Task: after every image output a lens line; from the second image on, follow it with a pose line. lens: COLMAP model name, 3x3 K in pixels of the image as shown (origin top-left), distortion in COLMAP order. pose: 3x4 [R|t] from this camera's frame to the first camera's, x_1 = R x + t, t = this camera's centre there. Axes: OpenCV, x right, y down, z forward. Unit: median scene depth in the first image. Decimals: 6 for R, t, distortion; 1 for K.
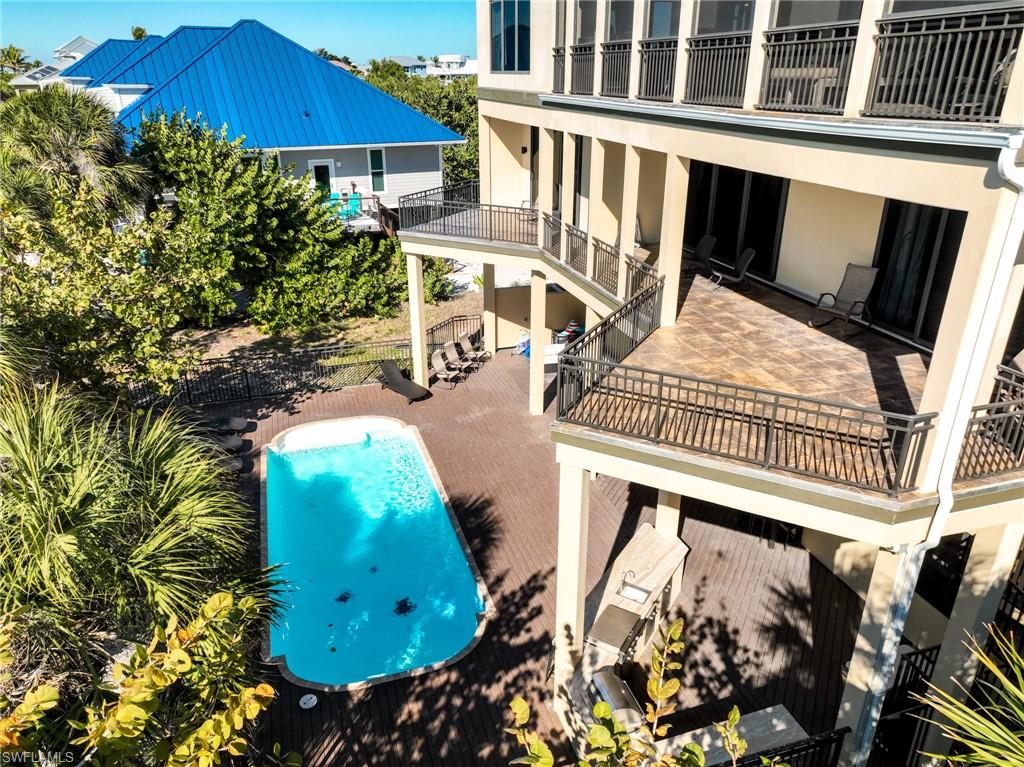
lens RADIAL K [[740.3, 0, 512.0], [0, 740.3, 383.5], [0, 0, 1]] dist [0.006239, 0.004267]
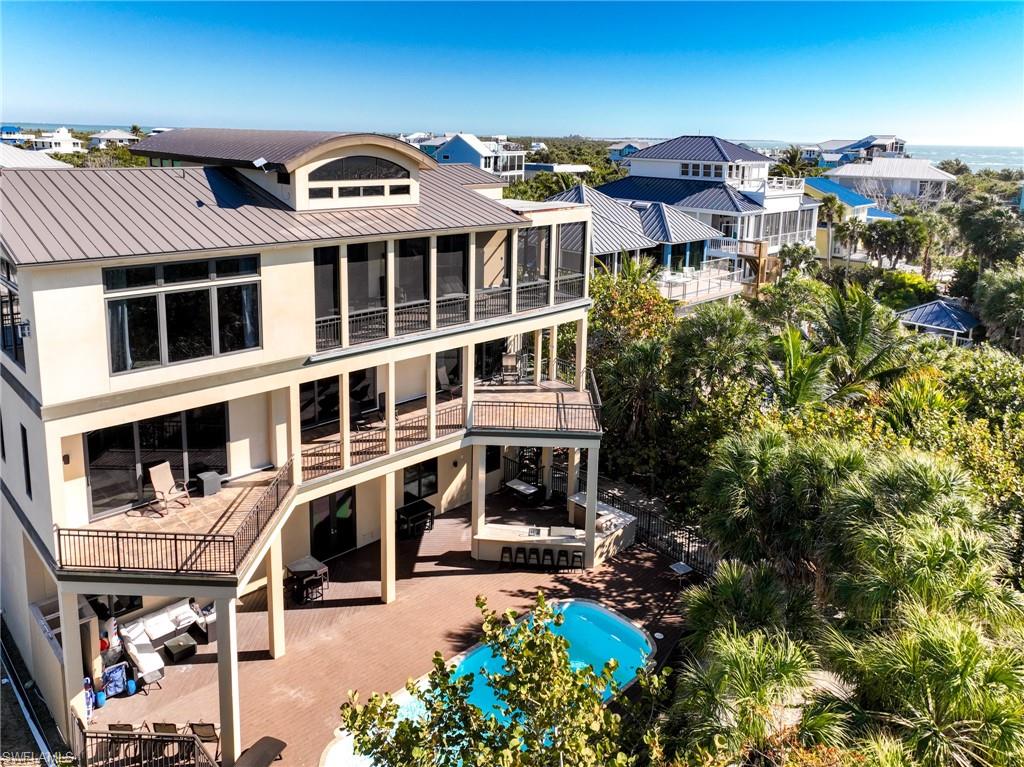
lens RADIAL K [[740.3, 0, 512.0], [0, 740.3, 383.5], [0, 0, 1]] dist [0.006239, 0.004267]
pose [[-0.468189, -0.296044, 0.832561, -1.434050], [0.315233, 0.824251, 0.470360, -1.080379], [-0.825486, 0.482667, -0.292582, 1.496981]]
